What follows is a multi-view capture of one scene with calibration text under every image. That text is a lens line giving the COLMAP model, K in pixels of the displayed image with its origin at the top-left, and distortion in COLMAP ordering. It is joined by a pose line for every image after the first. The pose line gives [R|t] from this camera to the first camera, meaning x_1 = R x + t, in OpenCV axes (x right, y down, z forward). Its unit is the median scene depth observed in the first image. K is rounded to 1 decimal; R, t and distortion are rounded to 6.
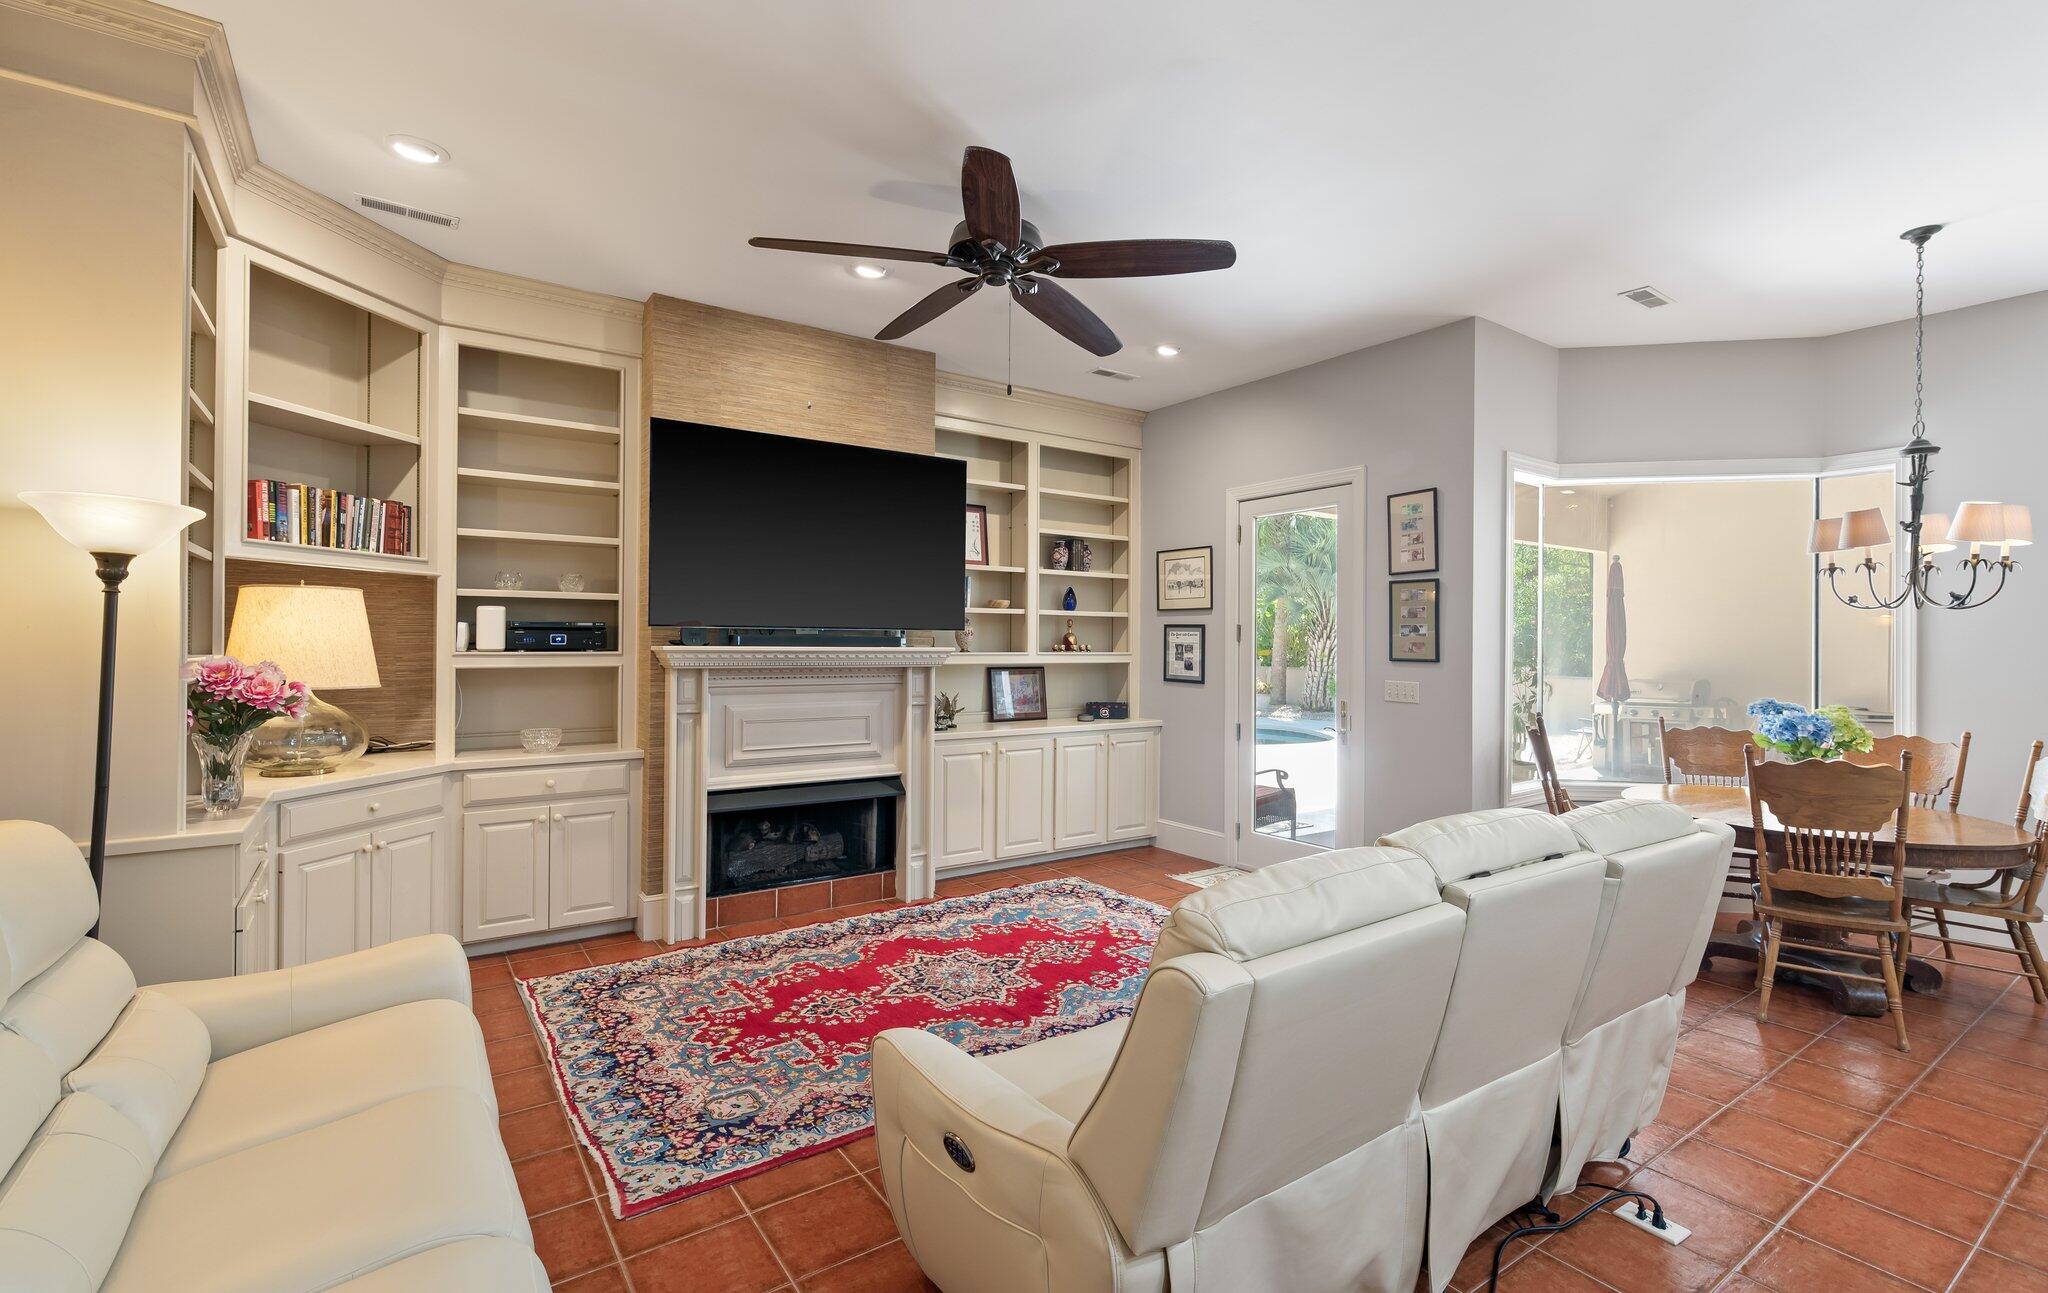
lens RADIAL K [[907.7, 0, 1025.3], [0, 907.7, 648.2], [0, 0, 1]] dist [-0.004608, -0.000133]
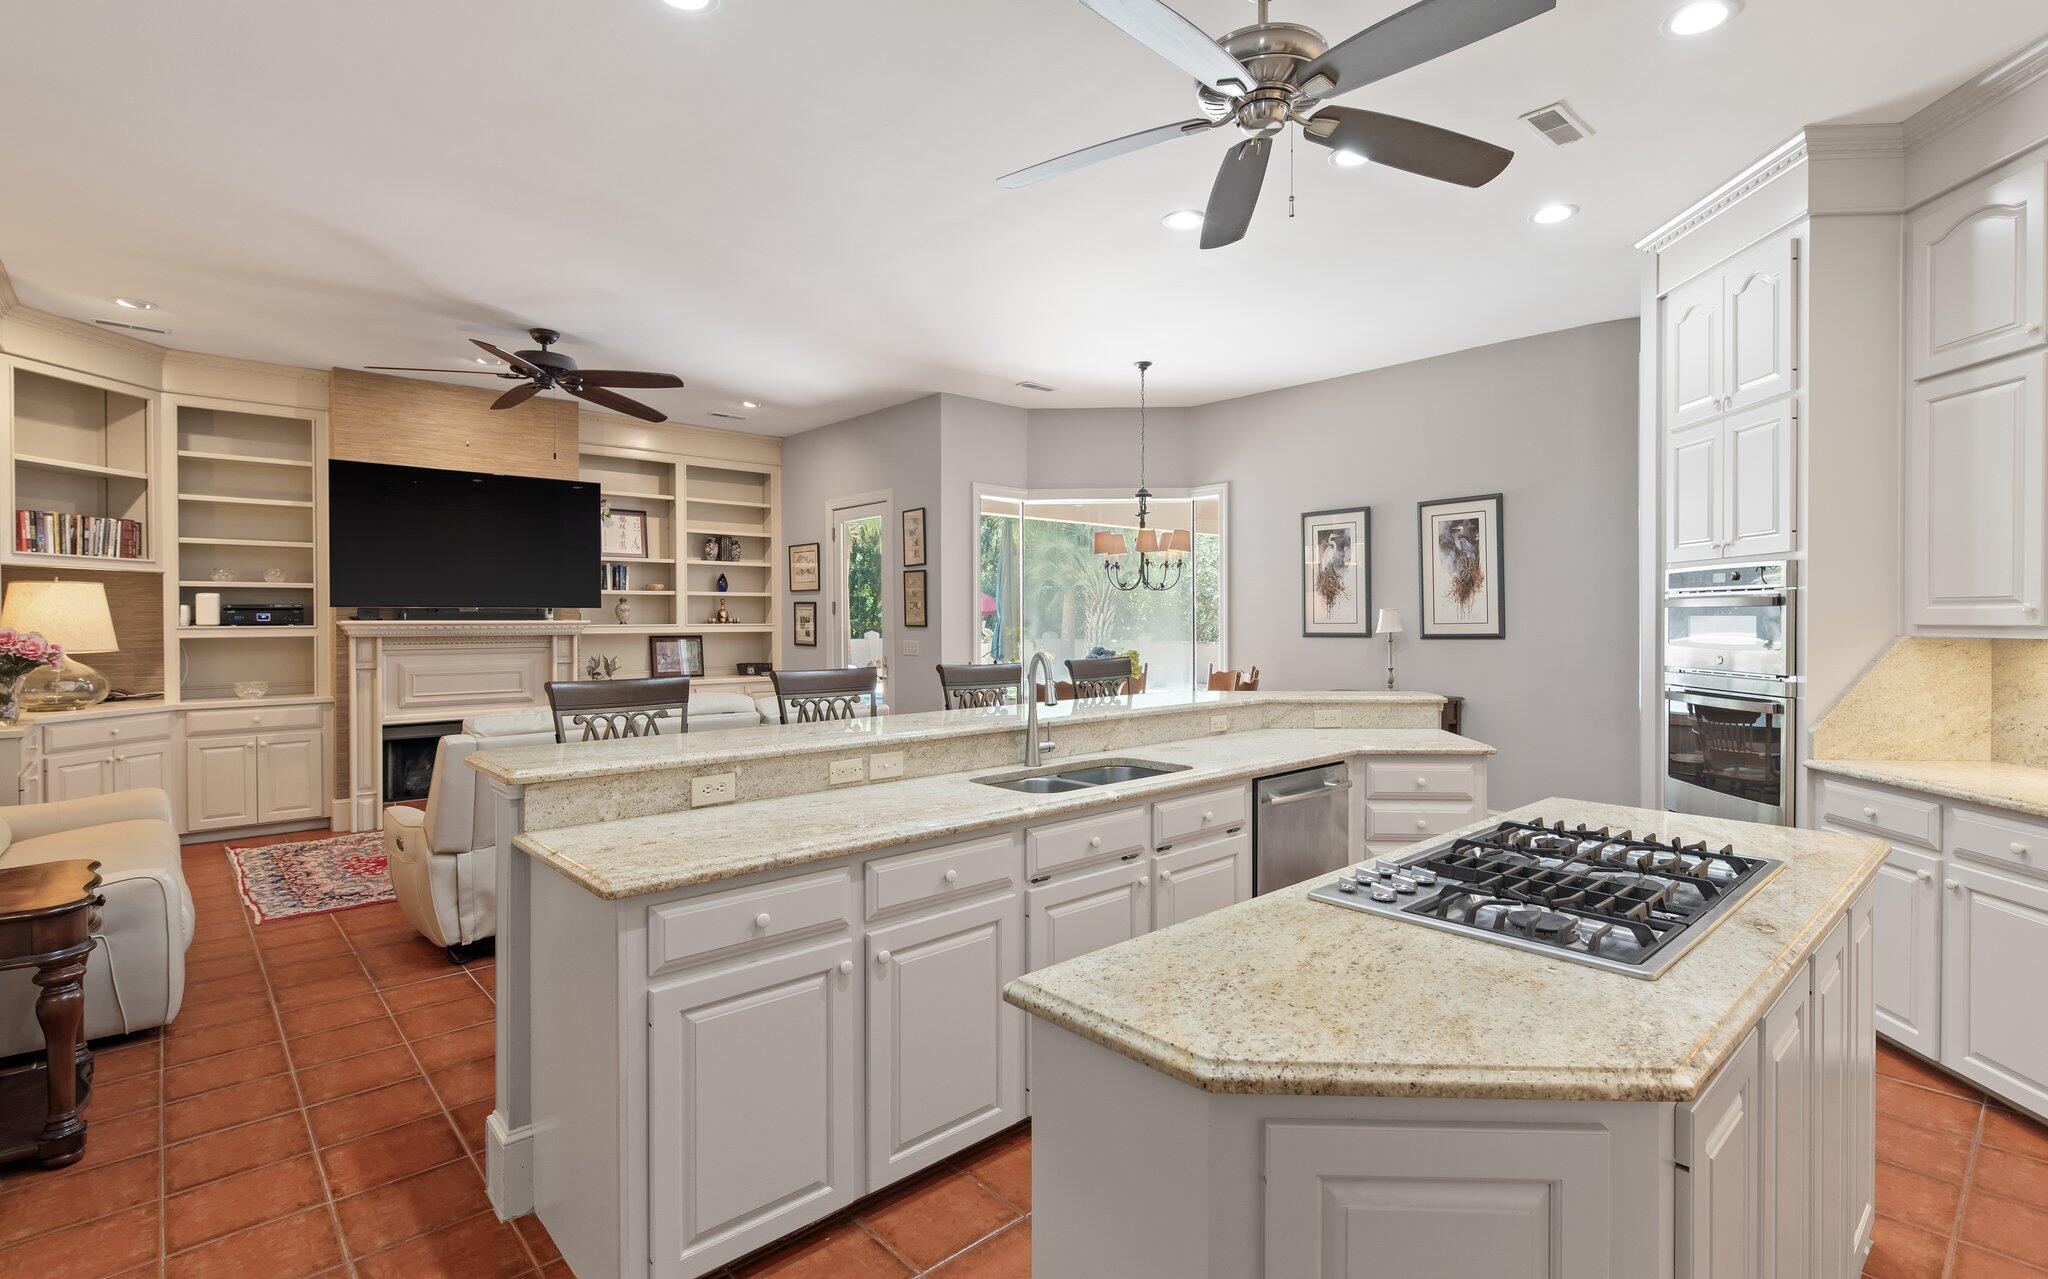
lens RADIAL K [[947.5, 0, 1024.8], [0, 947.5, 634.7], [0, 0, 1]] dist [-0.001466, -0.001731]
pose [[0.991417, -0.012100, 0.130180, 0.445902], [0.010729, 0.999879, 0.011224, 0.013518], [-0.130300, -0.009731, 0.991427, -0.579044]]
